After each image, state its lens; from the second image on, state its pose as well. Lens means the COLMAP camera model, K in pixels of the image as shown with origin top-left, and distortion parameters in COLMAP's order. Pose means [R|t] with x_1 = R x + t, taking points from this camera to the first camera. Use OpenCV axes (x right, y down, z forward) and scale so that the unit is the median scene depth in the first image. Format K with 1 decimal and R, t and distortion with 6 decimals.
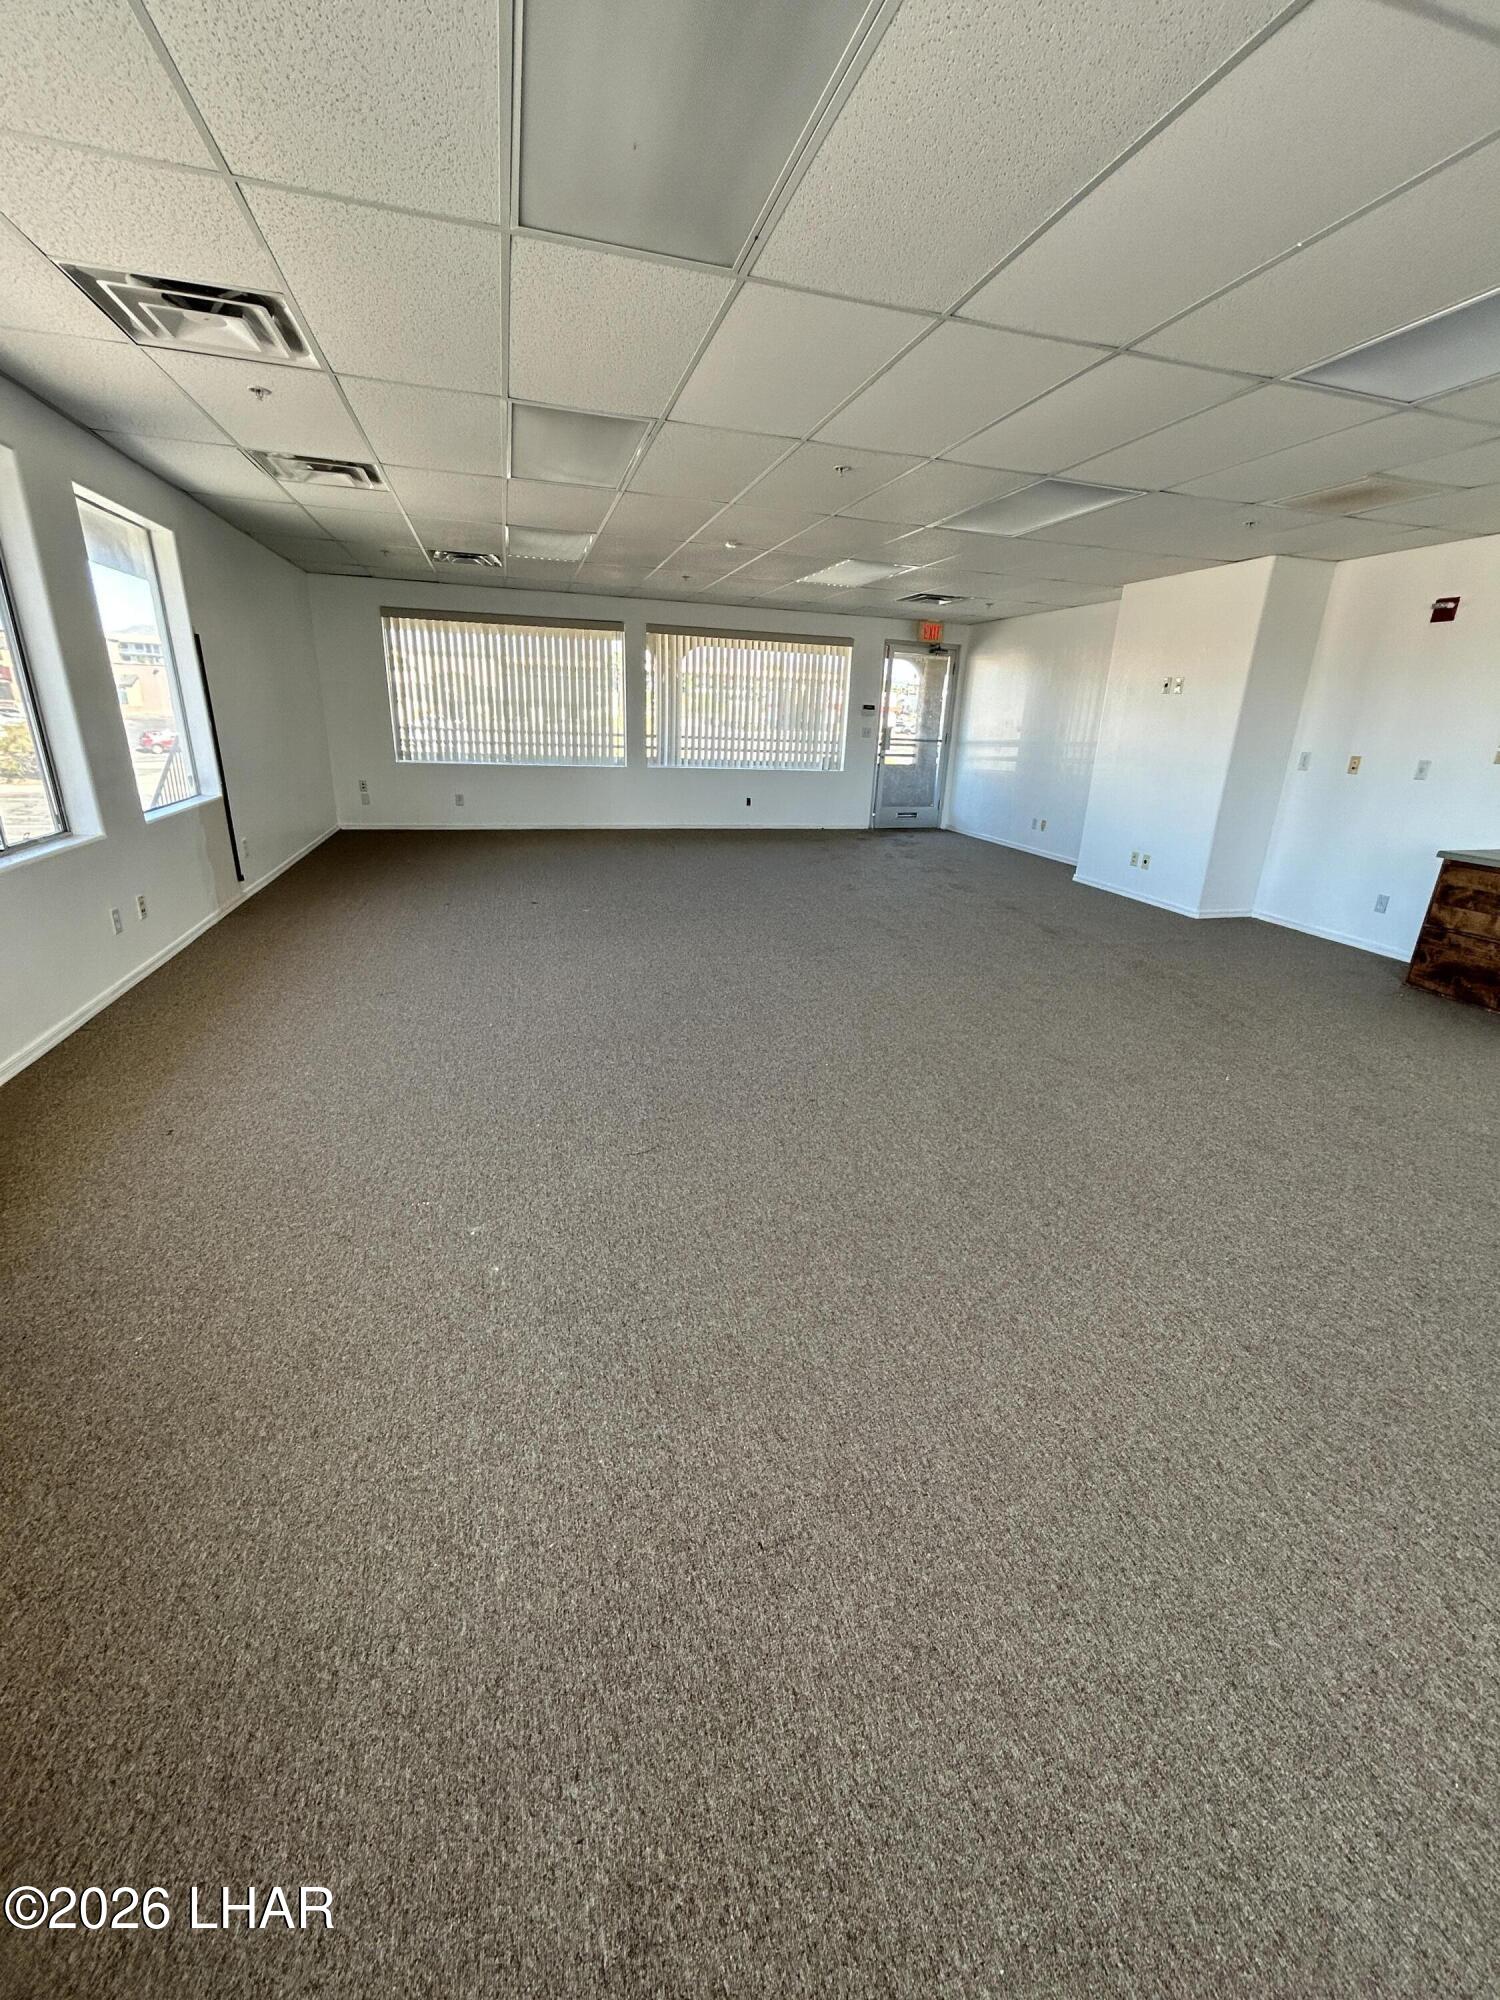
lens RADIAL K [[802.9, 0, 746.1], [0, 802.9, 982.7], [0, 0, 1]] dist [-0.010969, -0.000213]
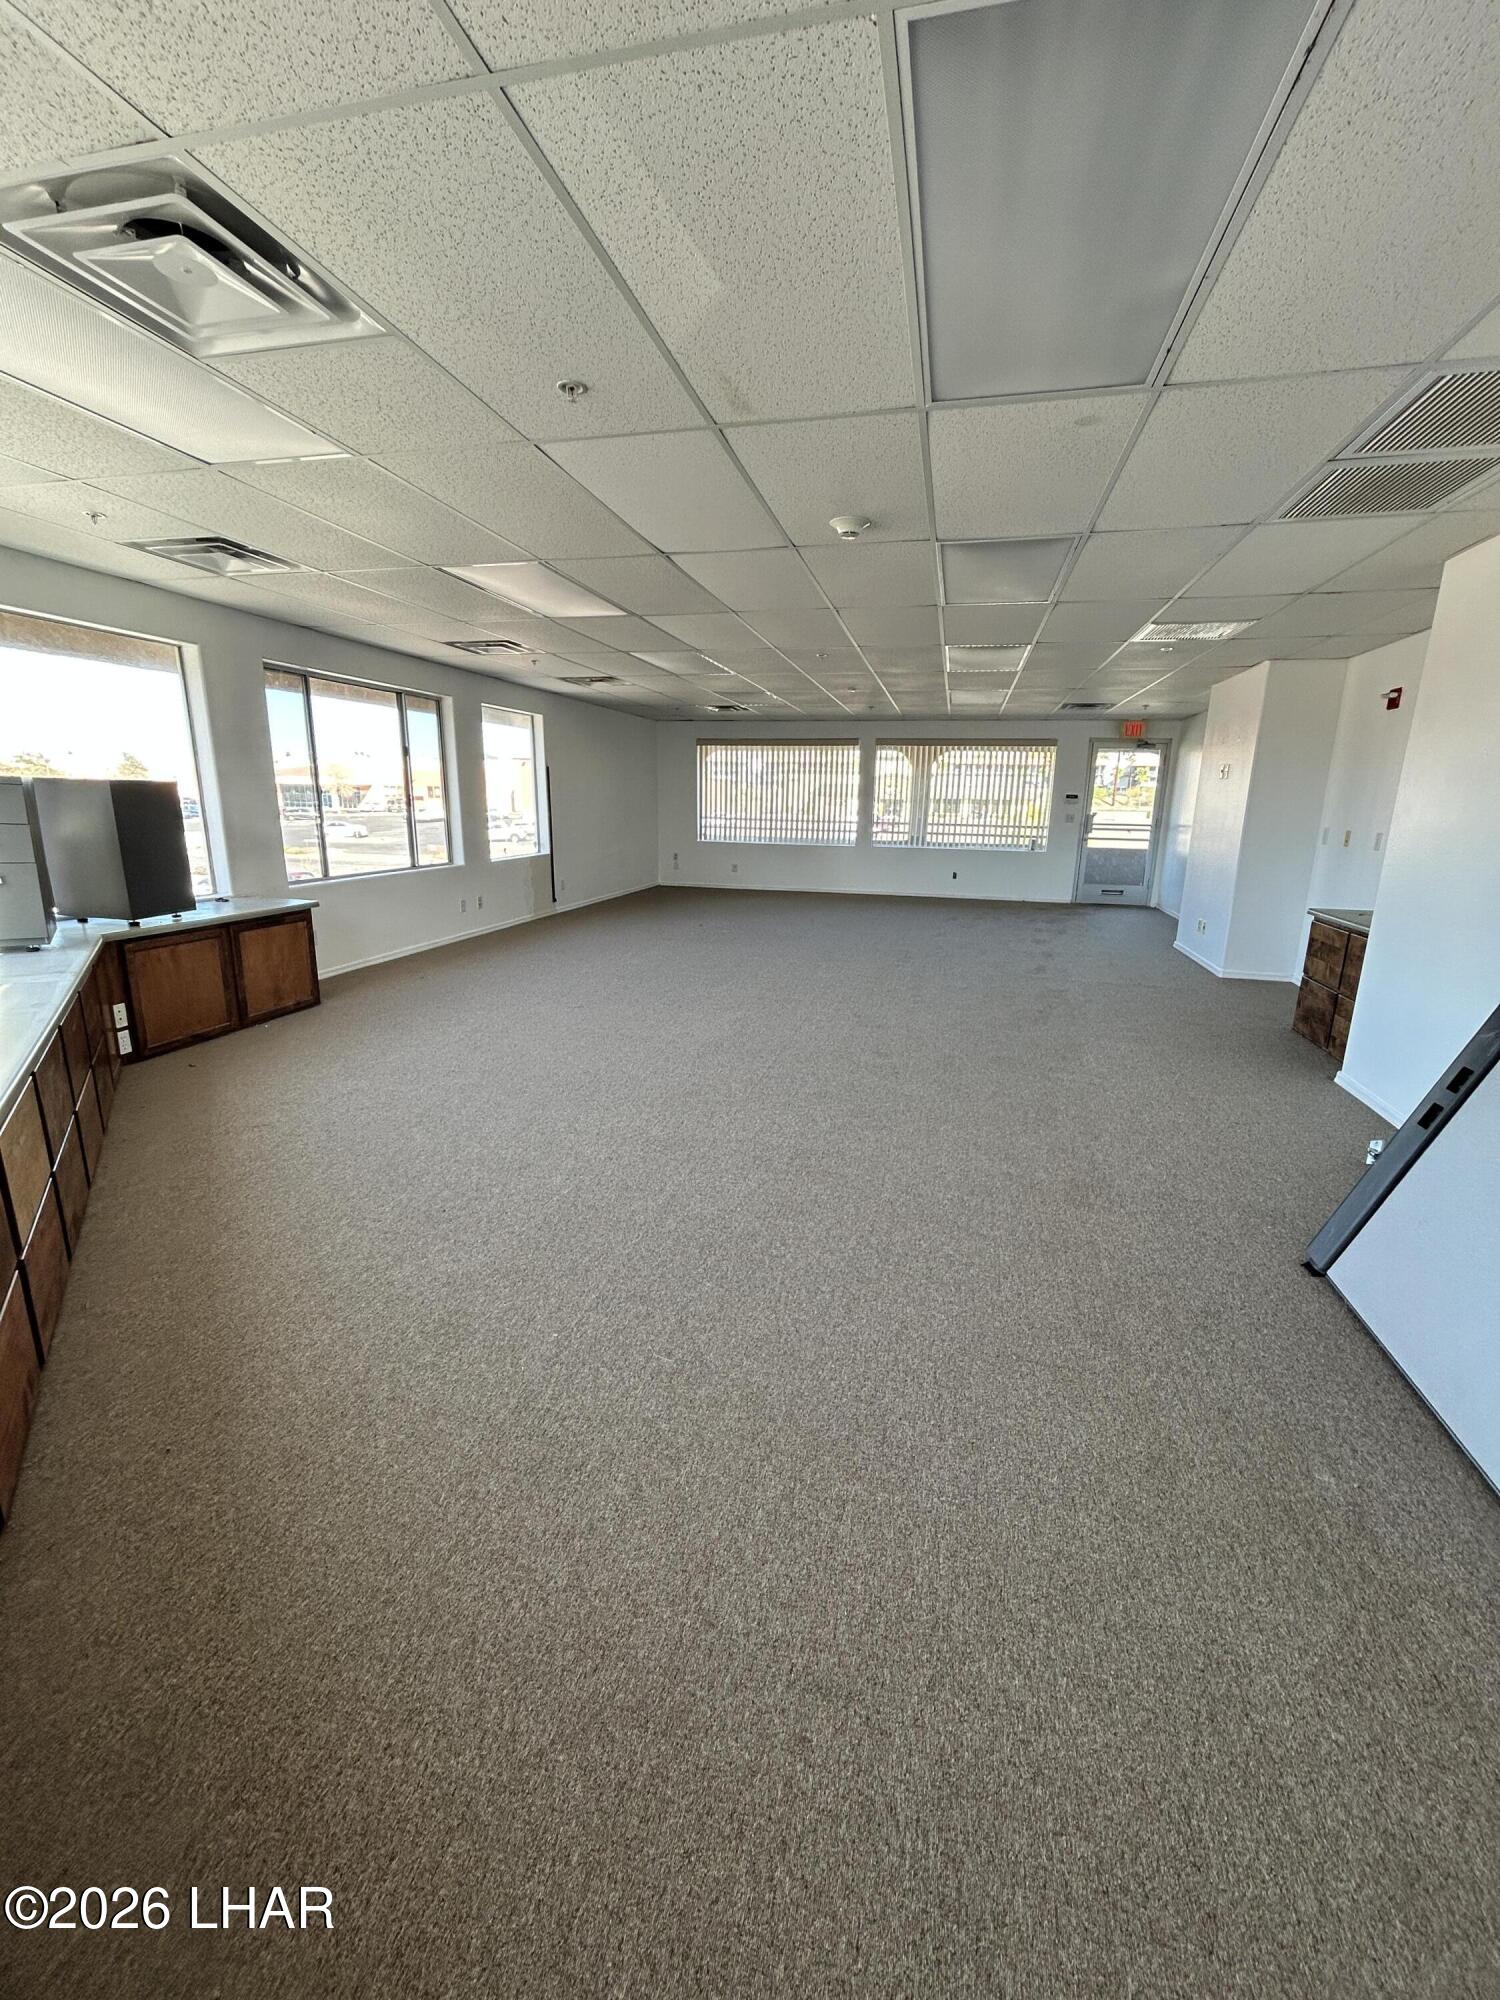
lens RADIAL K [[802.9, 0, 769.9], [0, 802.9, 1000.9], [0, 0, 1]] dist [-0.010969, -0.000213]
pose [[0.875387, 0.097964, -0.473393, 0.373825], [-0.139098, 0.988882, -0.052577, 0.066499], [0.462979, 0.111873, 0.879281, -0.177446]]
